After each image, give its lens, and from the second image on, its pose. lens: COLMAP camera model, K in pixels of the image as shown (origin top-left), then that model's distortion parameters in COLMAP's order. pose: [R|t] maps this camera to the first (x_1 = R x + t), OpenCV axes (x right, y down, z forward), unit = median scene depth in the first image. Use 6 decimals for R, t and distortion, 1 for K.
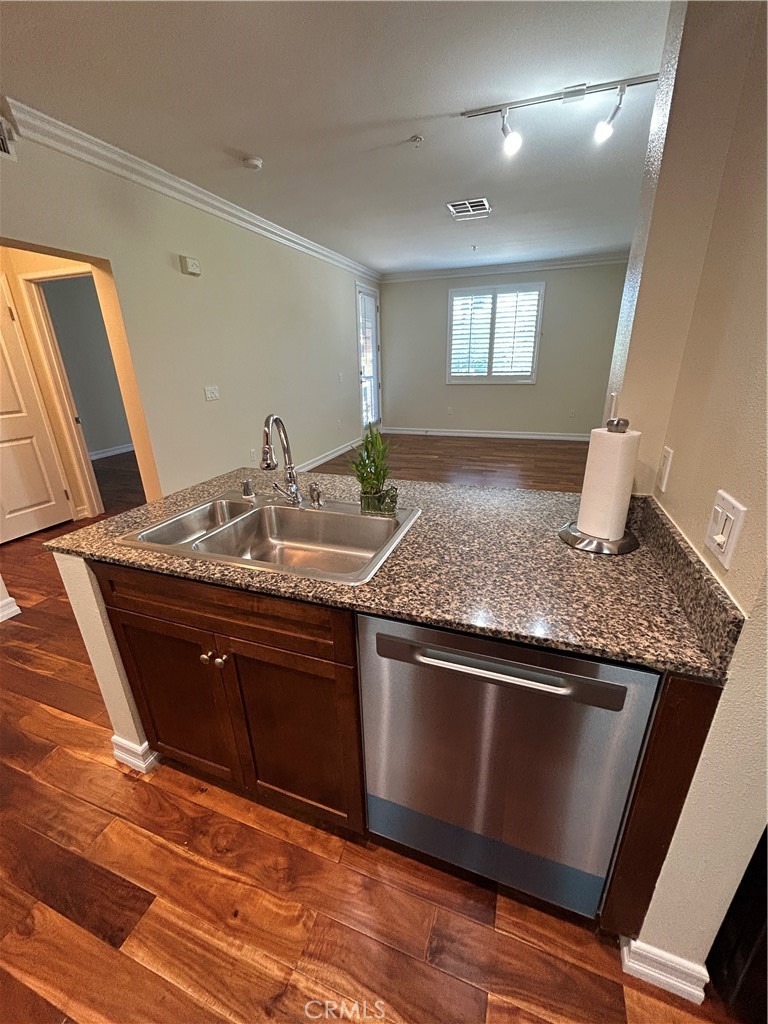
lens RADIAL K [[413.8, 0, 382.9], [0, 413.8, 512.6], [0, 0, 1]] dist [-0.008493, 0.000703]
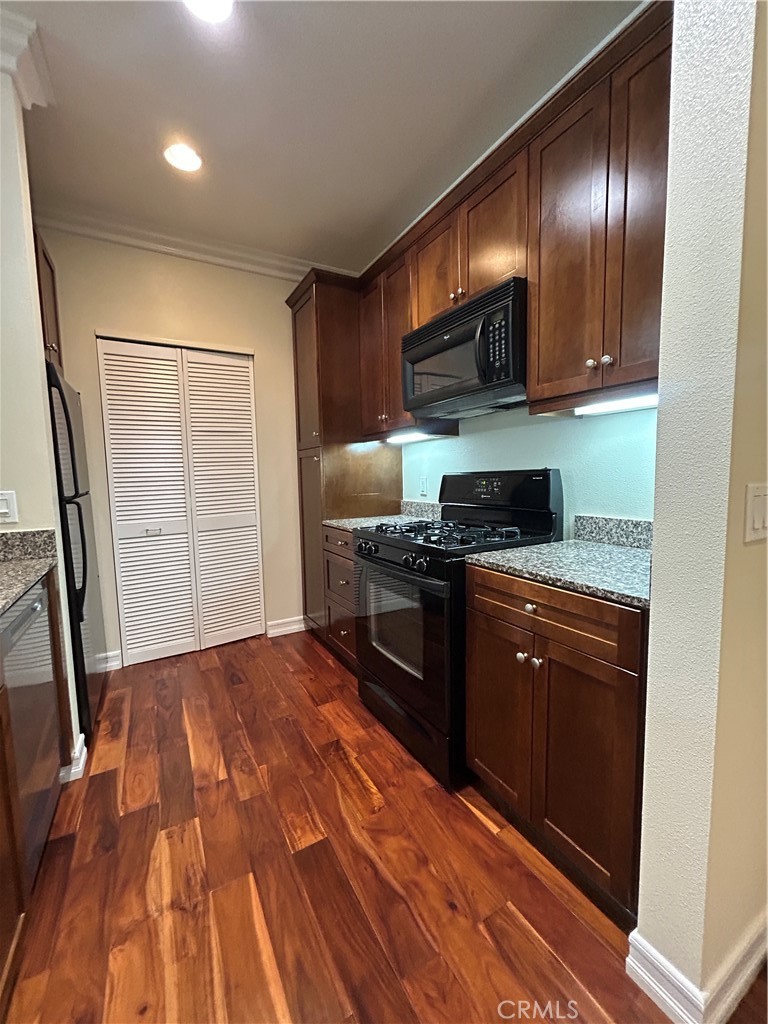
lens RADIAL K [[413.8, 0, 386.0], [0, 413.8, 509.2], [0, 0, 1]] dist [-0.008493, 0.000703]
pose [[-0.757994, -0.015293, 0.652082, -0.219883], [0.267376, 0.904584, 0.332020, -0.014628], [-0.594941, 0.426020, -0.681581, 0.146086]]
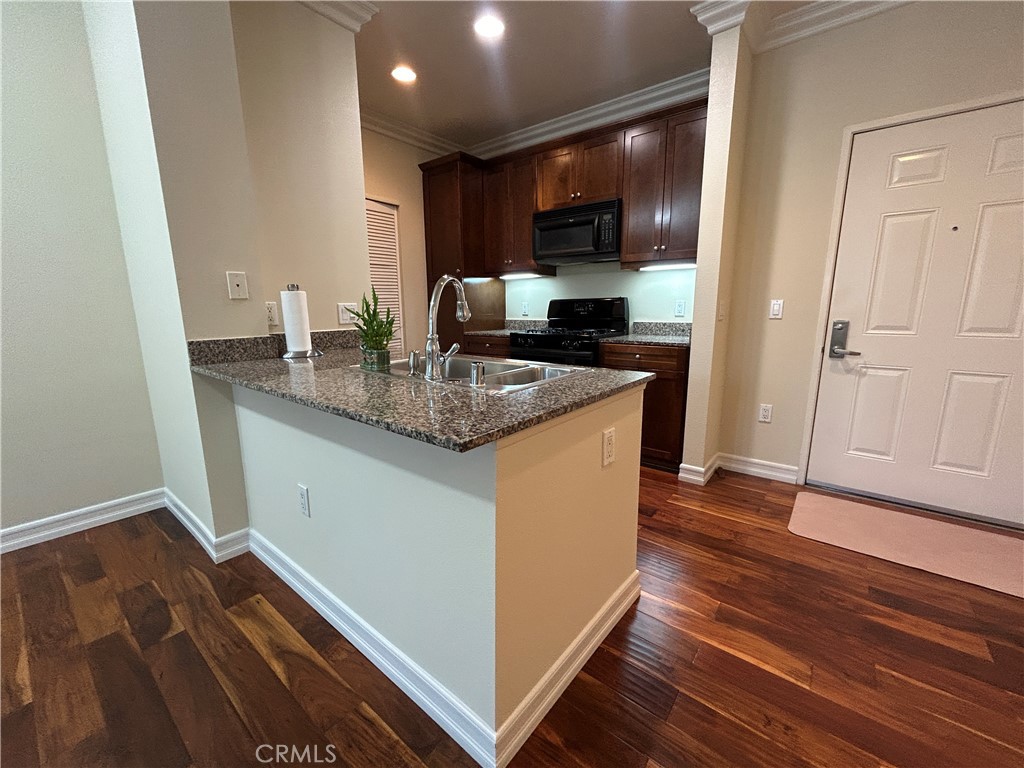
lens RADIAL K [[413.8, 0, 513.8], [0, 413.8, 384.3], [0, 0, 1]] dist [-0.008493, 0.000703]
pose [[-0.947331, -0.028367, 0.318997, -0.162930], [0.140823, 0.857708, 0.494475, -0.103883], [-0.287633, 0.513353, -0.808539, 0.405945]]
